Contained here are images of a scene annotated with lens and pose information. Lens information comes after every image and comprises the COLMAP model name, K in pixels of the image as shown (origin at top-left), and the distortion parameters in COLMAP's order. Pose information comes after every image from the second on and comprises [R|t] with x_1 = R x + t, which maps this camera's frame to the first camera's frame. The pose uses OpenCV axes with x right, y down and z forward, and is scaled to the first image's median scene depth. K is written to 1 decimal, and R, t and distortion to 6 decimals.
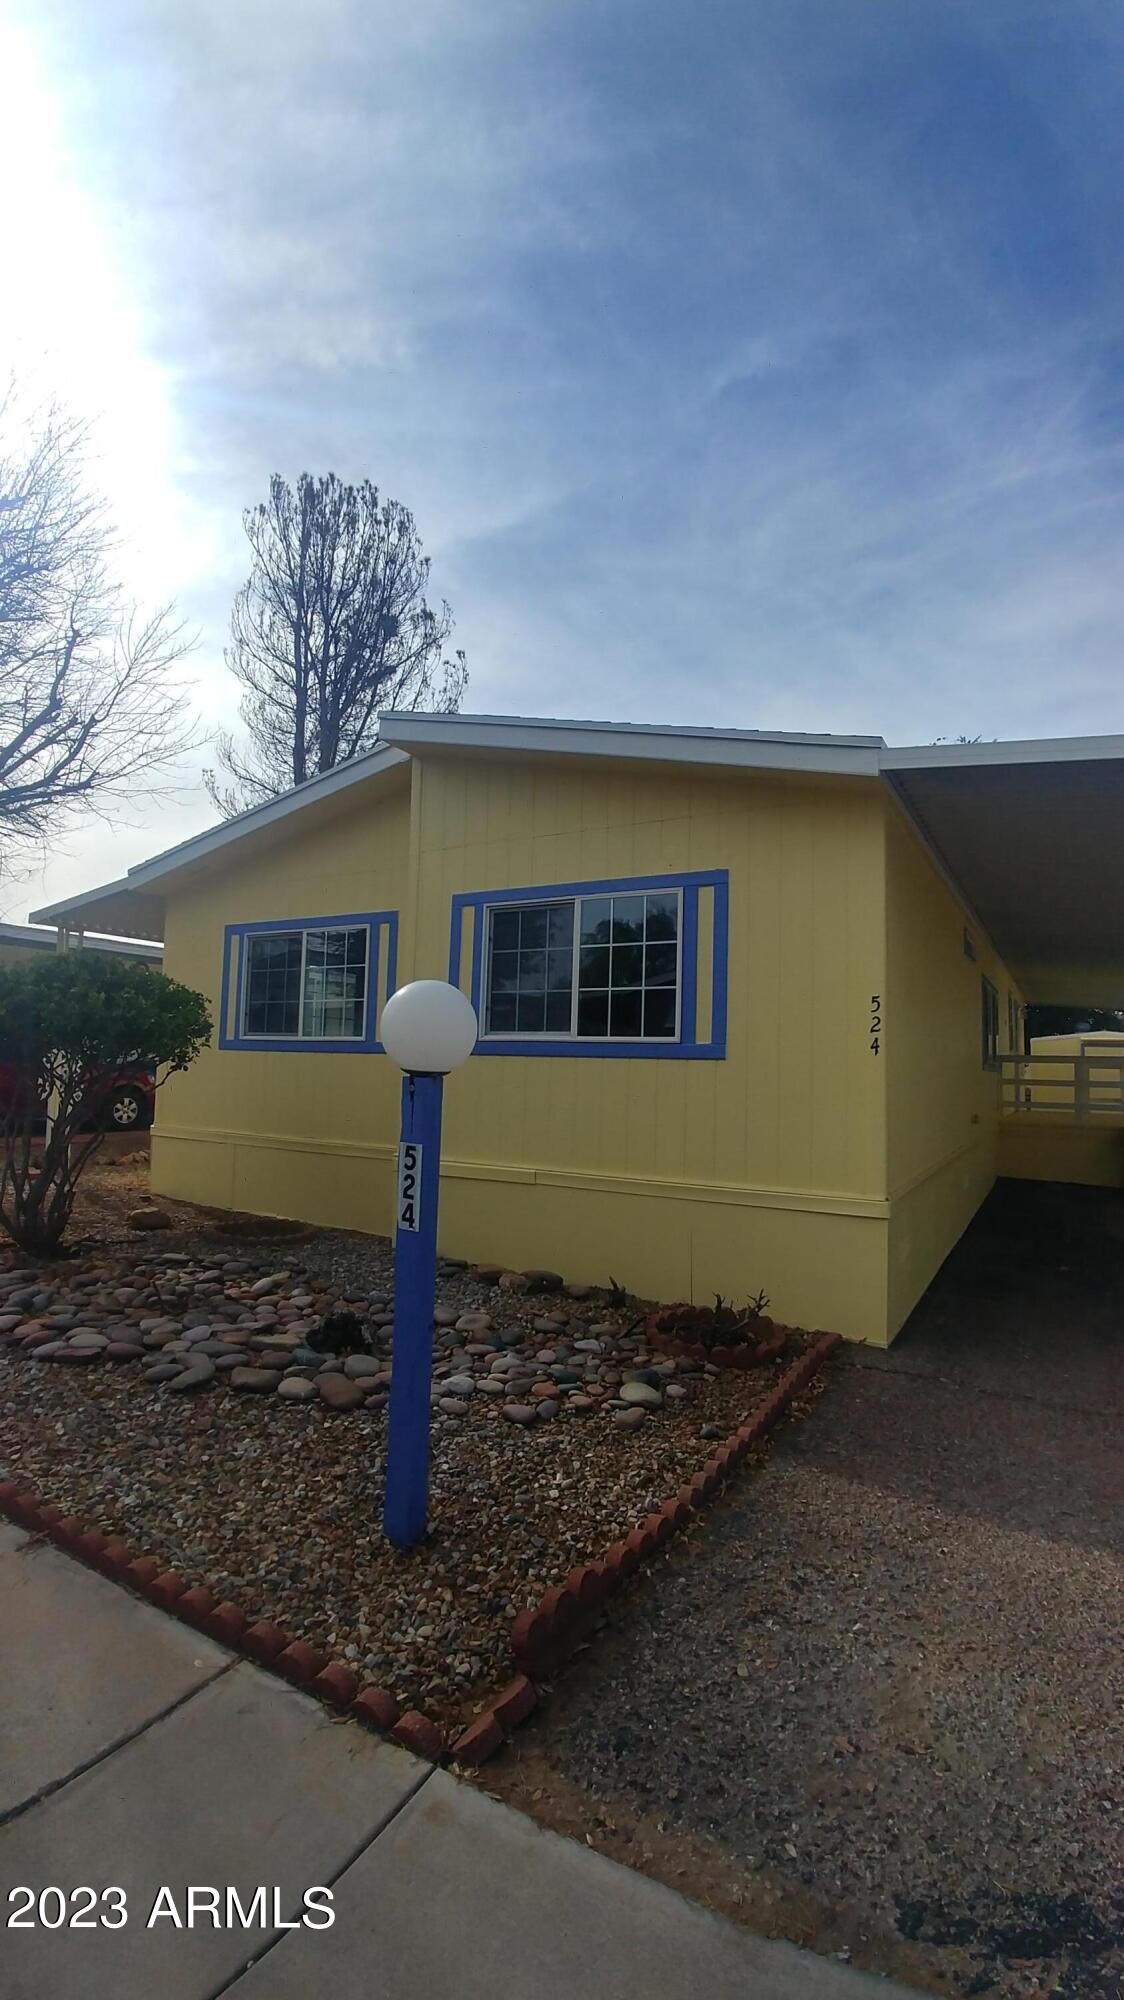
lens RADIAL K [[875.7, 0, 569.5], [0, 875.7, 1008.2], [0, 0, 1]] dist [-0.021314, 0.000631]
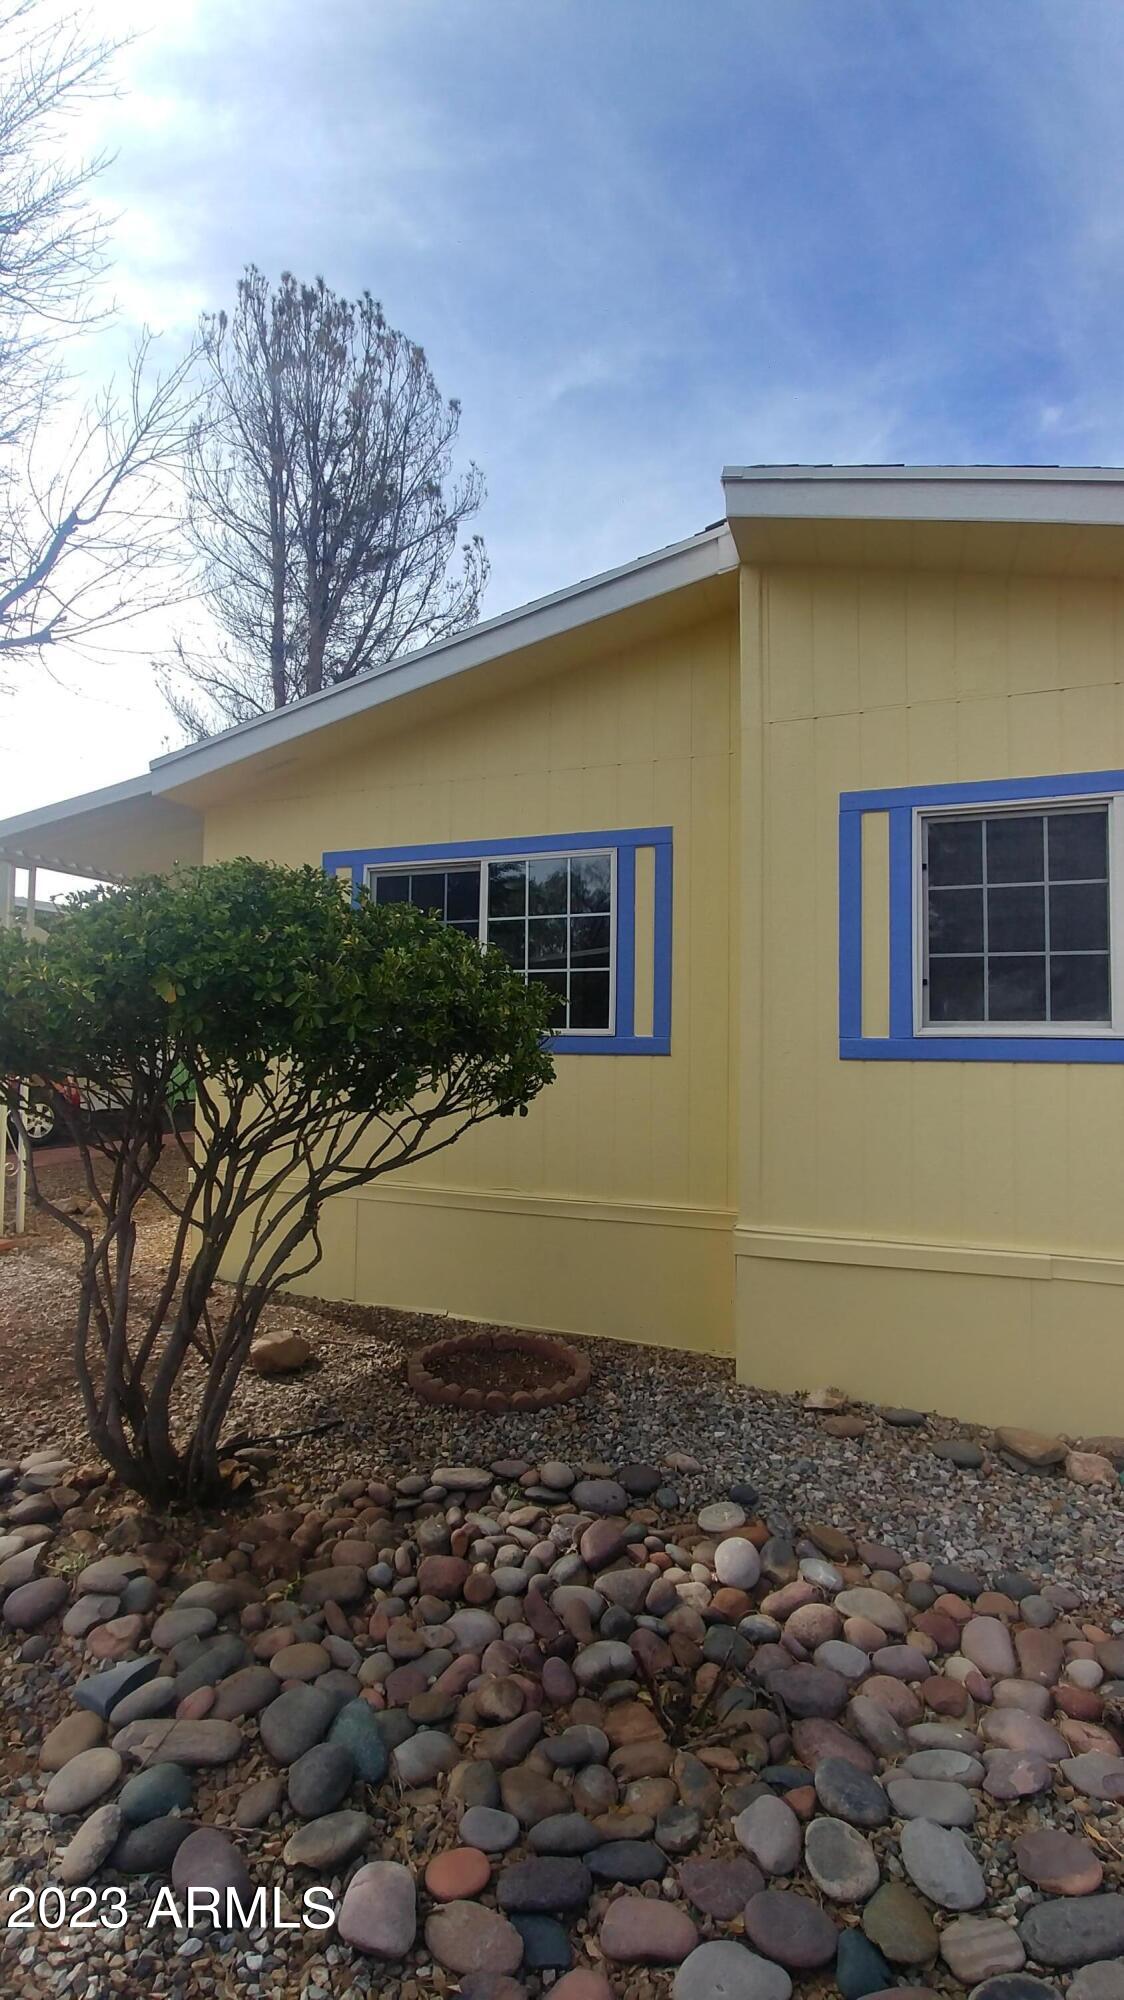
lens RADIAL K [[815.1, 0, 499.6], [0, 815.1, 1019.5], [0, 0, 1]] dist [-0.020366, -0.000009]
pose [[0.986522, -0.009923, 0.163326, -0.239737], [0.002887, 0.999060, 0.043258, 0.000038], [-0.163602, -0.042204, 0.985623, 0.256892]]
